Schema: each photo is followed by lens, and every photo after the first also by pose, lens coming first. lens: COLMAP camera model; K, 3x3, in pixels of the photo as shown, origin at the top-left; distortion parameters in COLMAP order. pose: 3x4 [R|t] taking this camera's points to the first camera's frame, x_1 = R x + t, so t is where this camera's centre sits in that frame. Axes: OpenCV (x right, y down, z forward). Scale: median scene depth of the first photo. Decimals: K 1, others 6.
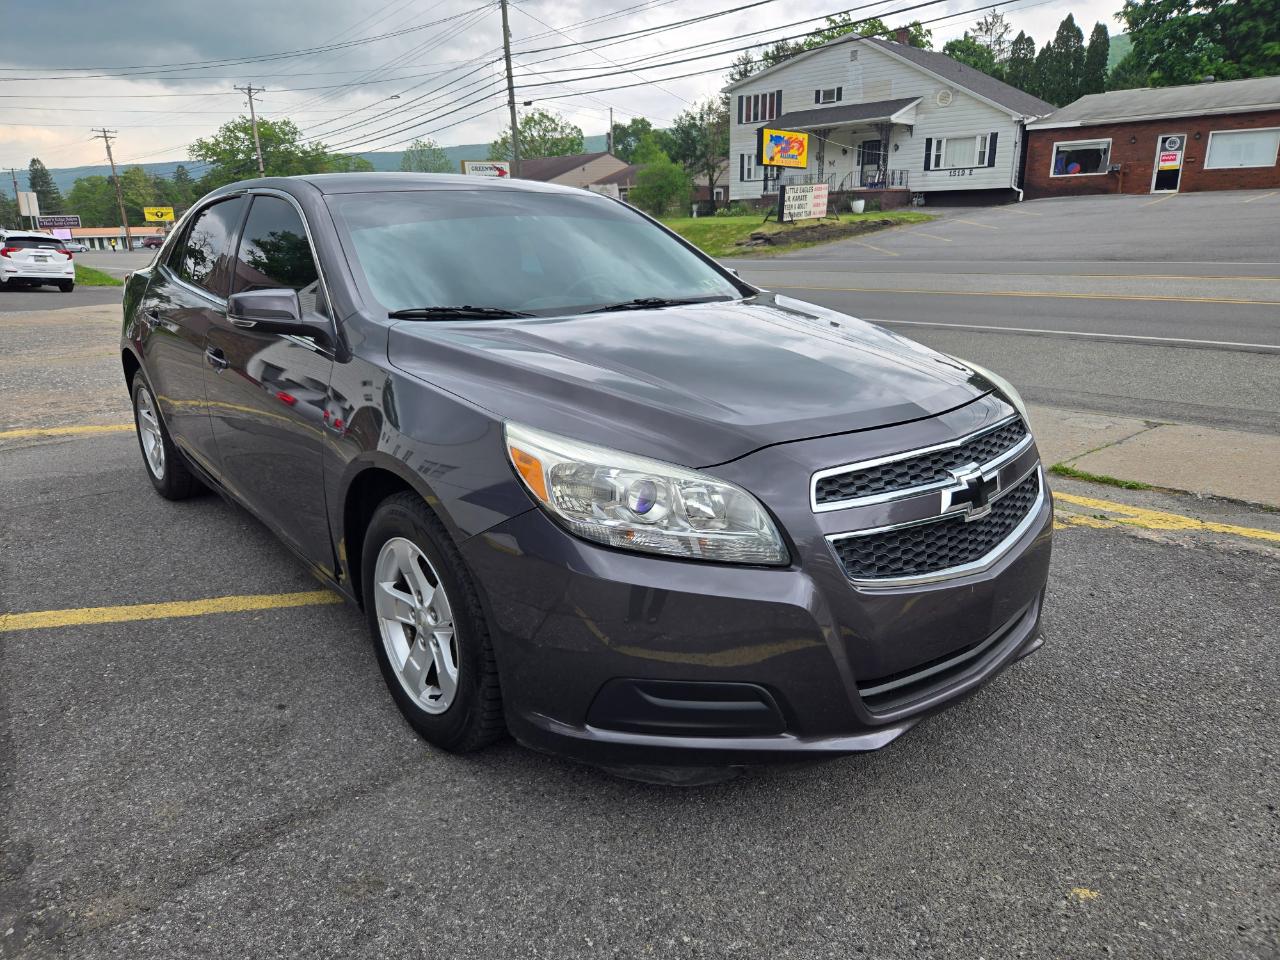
lens RADIAL K [[870.5, 0, 623.8], [0, 870.5, 461.5], [0, 0, 1]] dist [0.060180, -0.042967]
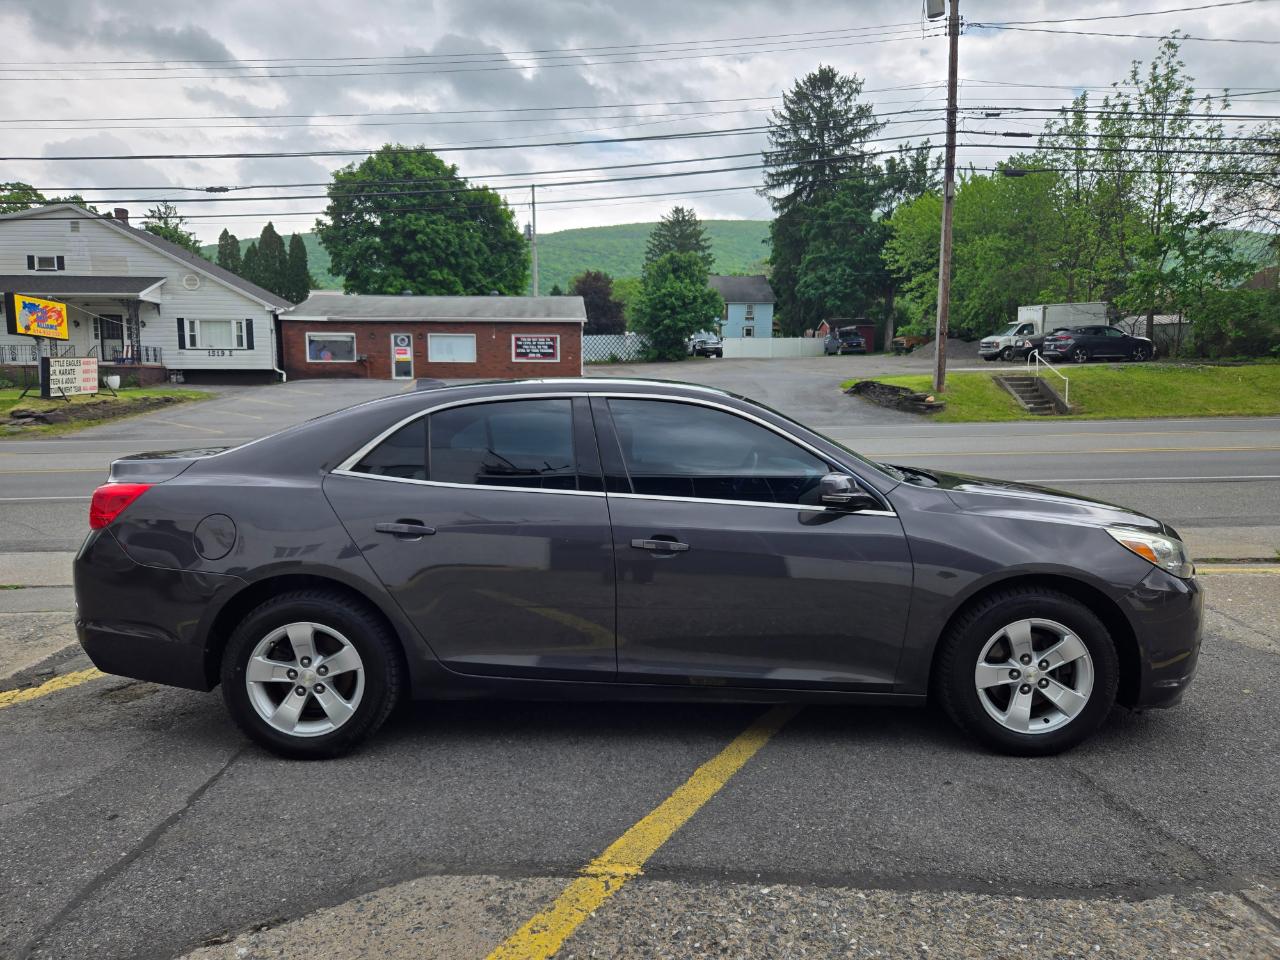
lens RADIAL K [[856.6, 0, 636.3], [0, 856.6, 475.6], [0, 0, 1]] dist [0.063217, -0.045151]
pose [[0.636617, -0.066243, 0.768329, -0.602728], [0.199680, 0.976486, -0.081260, -0.056856], [-0.744880, 0.205152, 0.634875, 0.157774]]
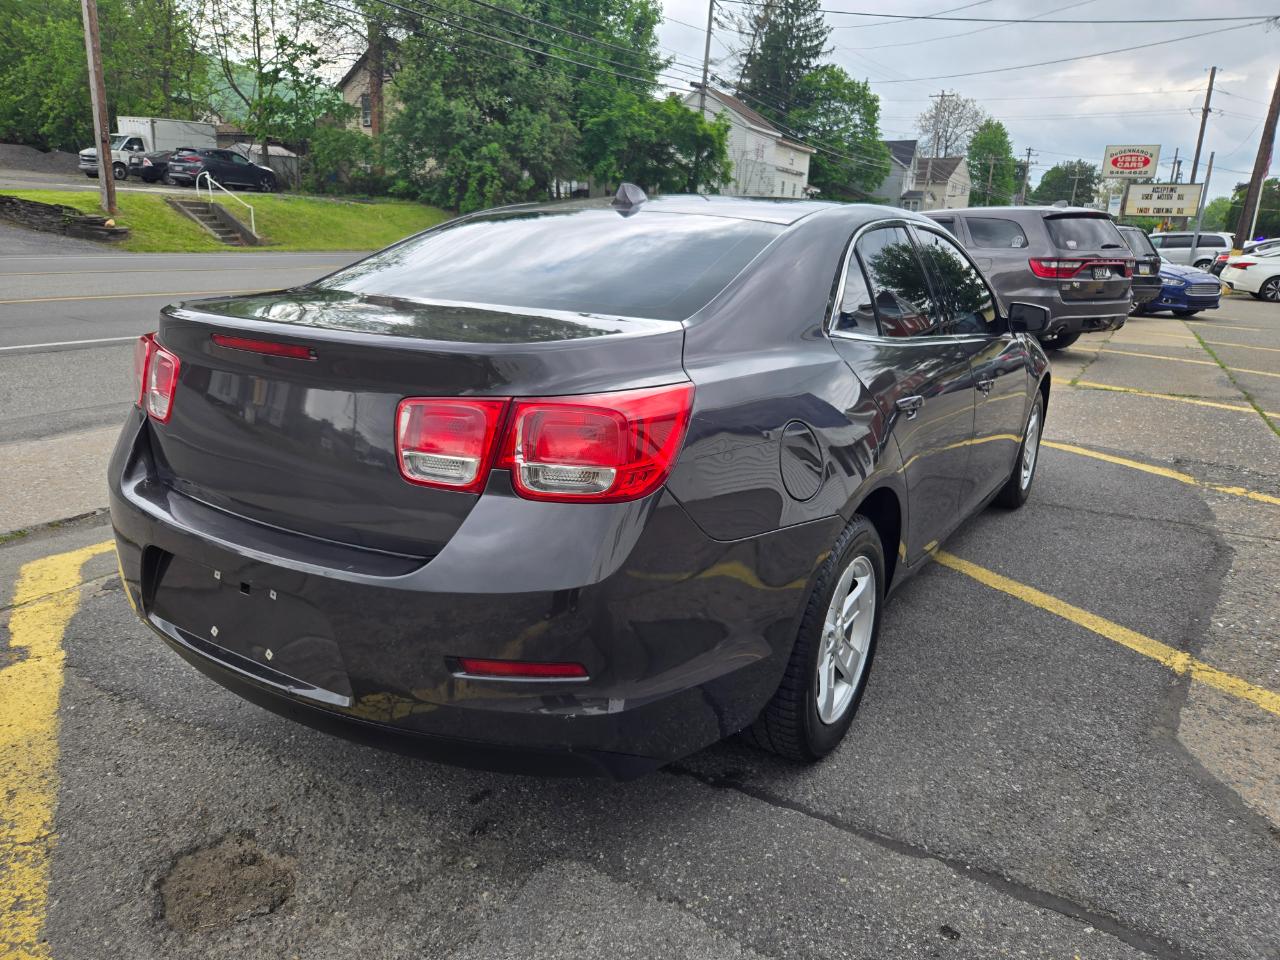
lens RADIAL K [[858.1, 0, 645.0], [0, 858.1, 476.0], [0, 0, 1]] dist [0.057166, -0.040673]
pose [[-0.310320, -0.253241, 0.916281, -0.622240], [0.221317, 0.918134, 0.328707, -0.213101], [-0.924511, 0.304792, -0.228869, 0.779082]]
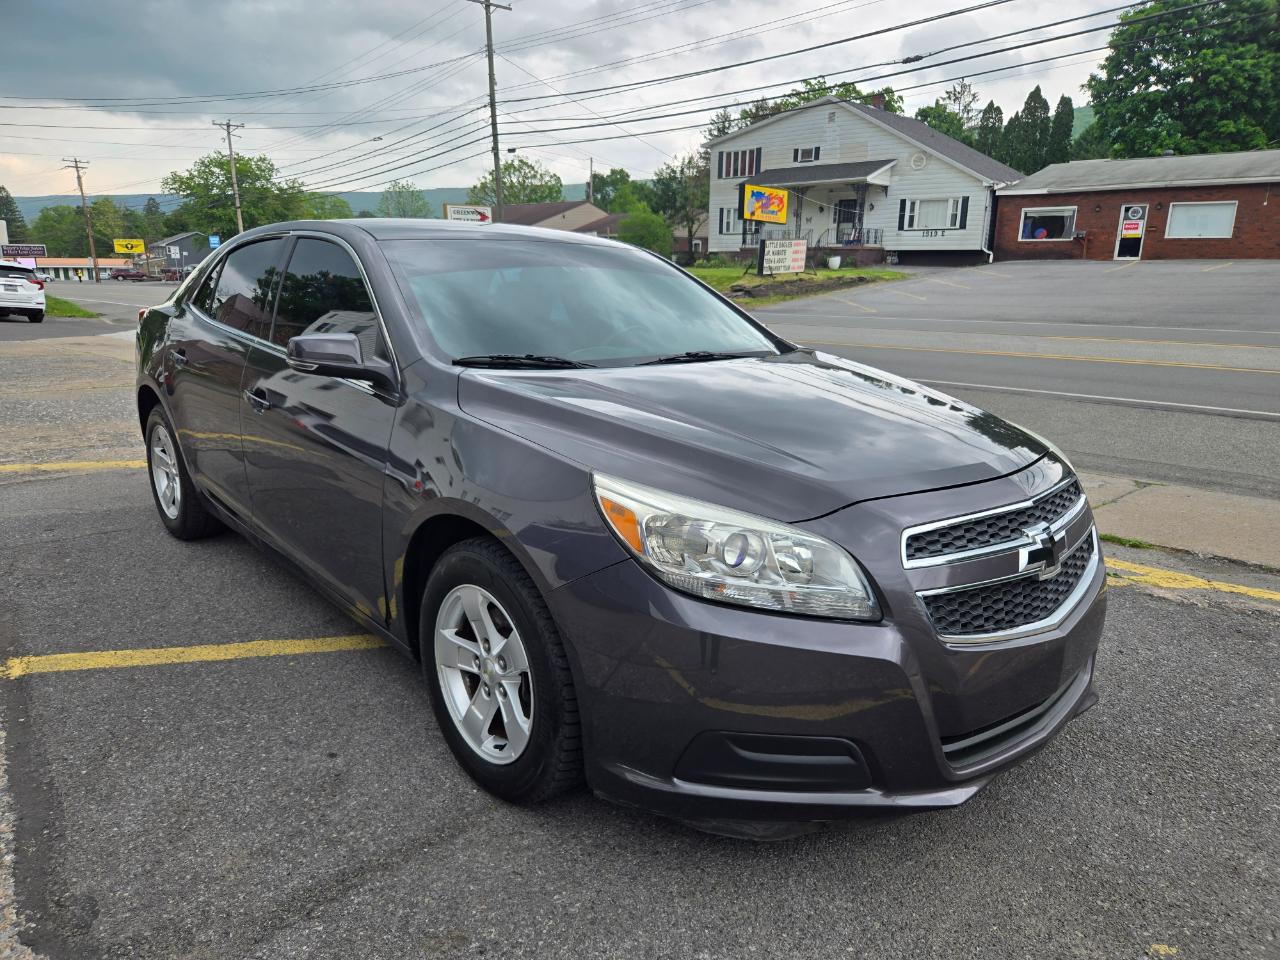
lens RADIAL K [[870.9, 0, 632.8], [0, 870.9, 477.4], [0, 0, 1]] dist [0.059343, -0.041800]
pose [[0.998819, 0.022509, 0.043066, -0.037790], [-0.021019, 0.999176, -0.034734, -0.001534], [-0.043813, 0.033788, 0.998468, -0.002405]]
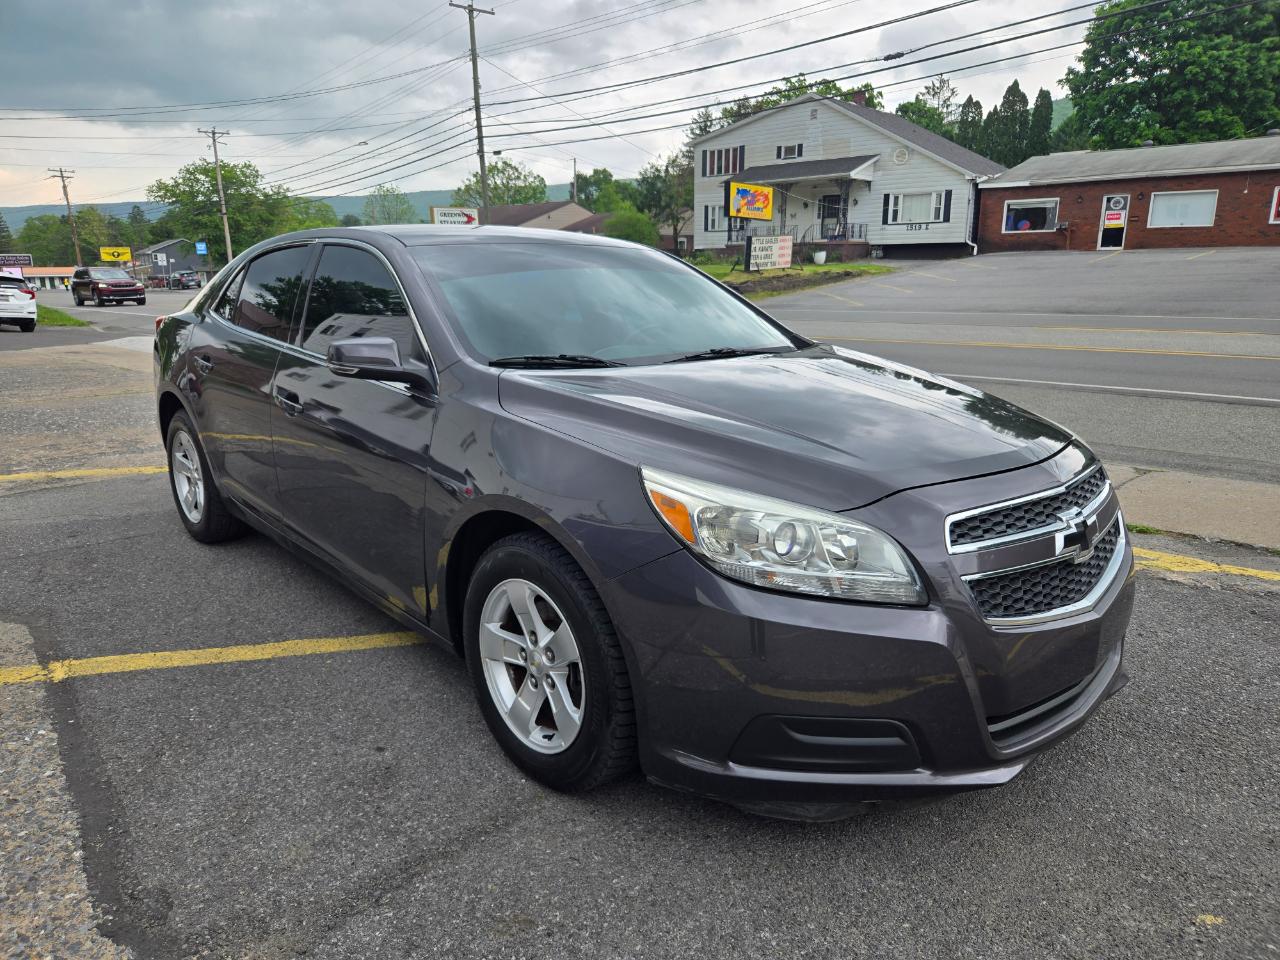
lens RADIAL K [[870.5, 0, 623.8], [0, 870.5, 461.5], [0, 0, 1]] dist [0.060180, -0.042967]
pose [[0.998923, 0.004148, 0.046217, -0.058081], [-0.001825, 0.998738, -0.050186, 0.000170], [-0.046367, 0.050047, 0.997670, -0.011077]]
